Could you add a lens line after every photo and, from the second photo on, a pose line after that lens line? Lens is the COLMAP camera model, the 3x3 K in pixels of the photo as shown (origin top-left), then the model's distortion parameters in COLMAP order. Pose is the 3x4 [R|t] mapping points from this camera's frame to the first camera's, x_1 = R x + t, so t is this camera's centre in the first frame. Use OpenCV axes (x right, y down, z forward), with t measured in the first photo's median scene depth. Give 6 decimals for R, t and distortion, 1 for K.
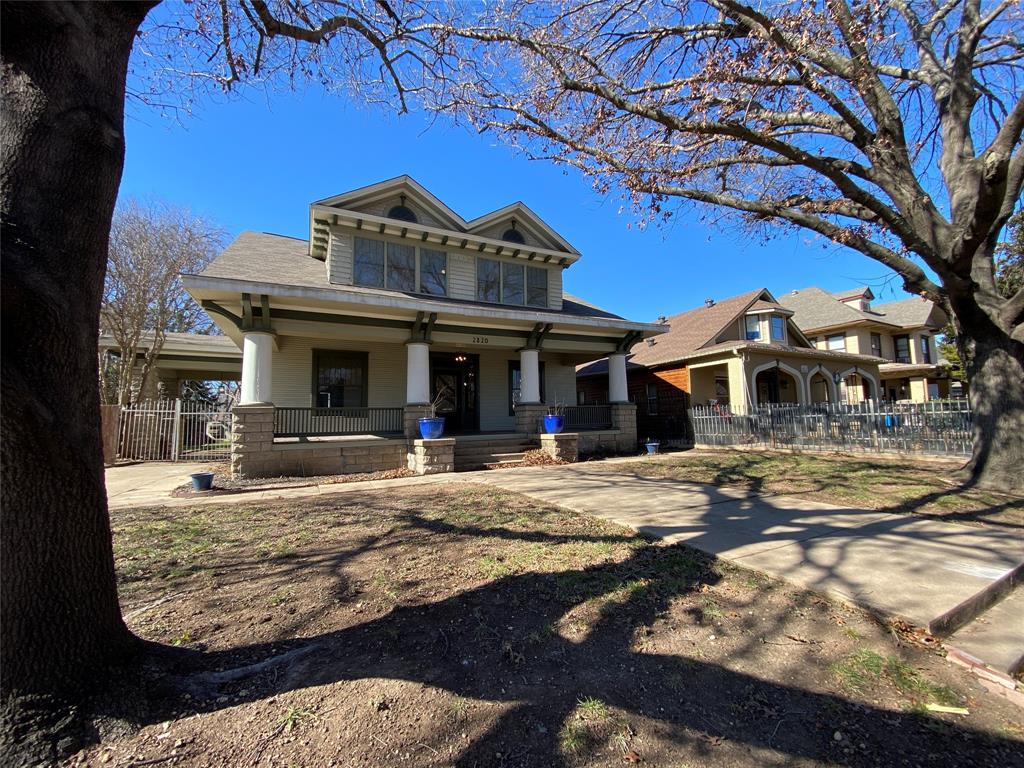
lens RADIAL K [[417.6, 0, 514.1], [0, 417.6, 382.2], [0, 0, 1]] dist [-0.024031, -0.002907]
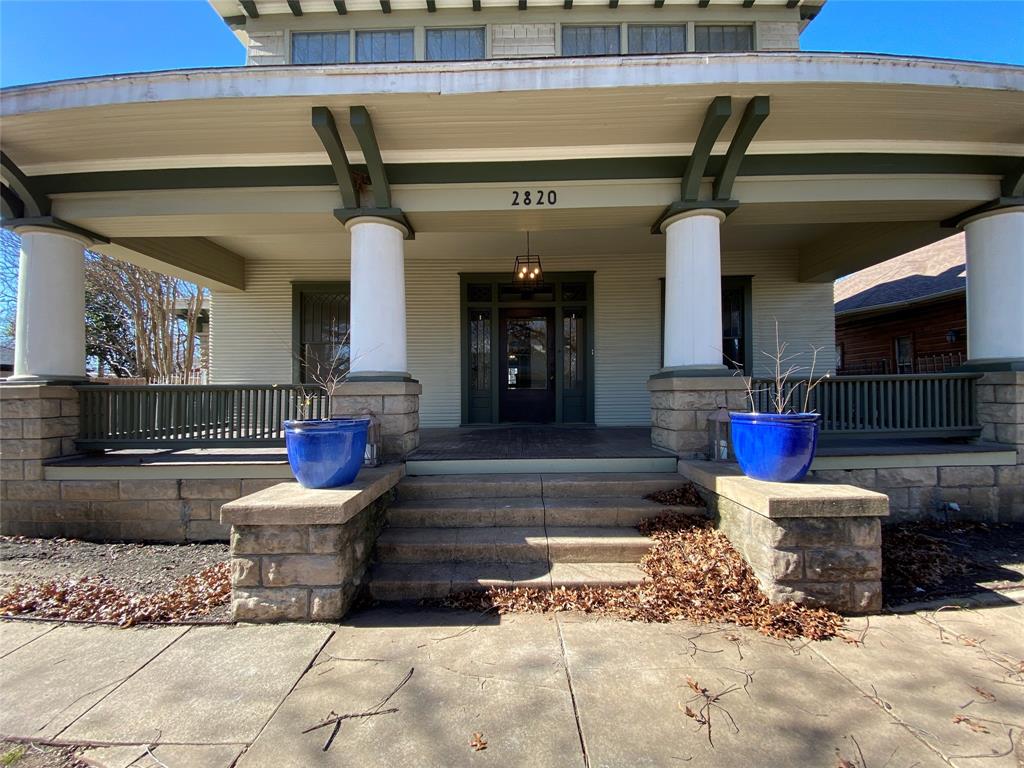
lens RADIAL K [[417.6, 0, 508.1], [0, 417.6, 385.6], [0, 0, 1]] dist [-0.024031, -0.002907]
pose [[0.884931, 0.006012, -0.465683, 0.062402], [0.036475, 0.995950, 0.082172, 0.030283], [0.464291, -0.089702, 0.881128, 0.619935]]
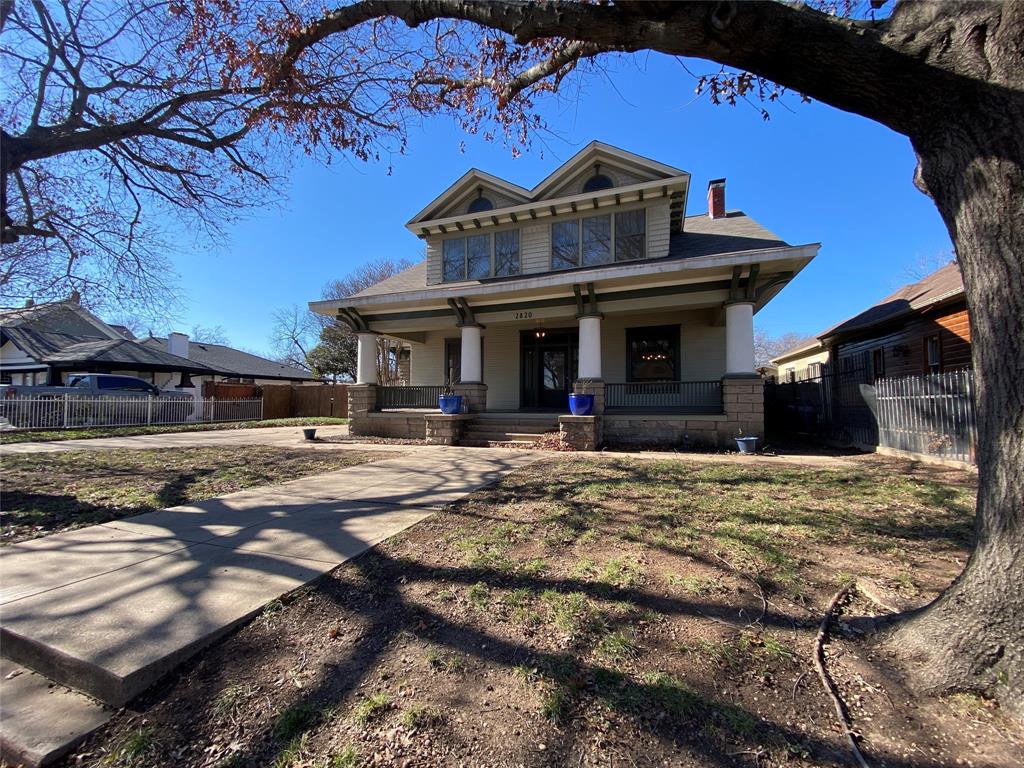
lens RADIAL K [[417.6, 0, 501.2], [0, 417.6, 387.7], [0, 0, 1]] dist [-0.024031, -0.002907]
pose [[0.663380, -0.000577, -0.748282, 0.568859], [0.058058, 0.997025, 0.050701, 0.013672], [0.746027, -0.077077, 0.661440, 0.294349]]
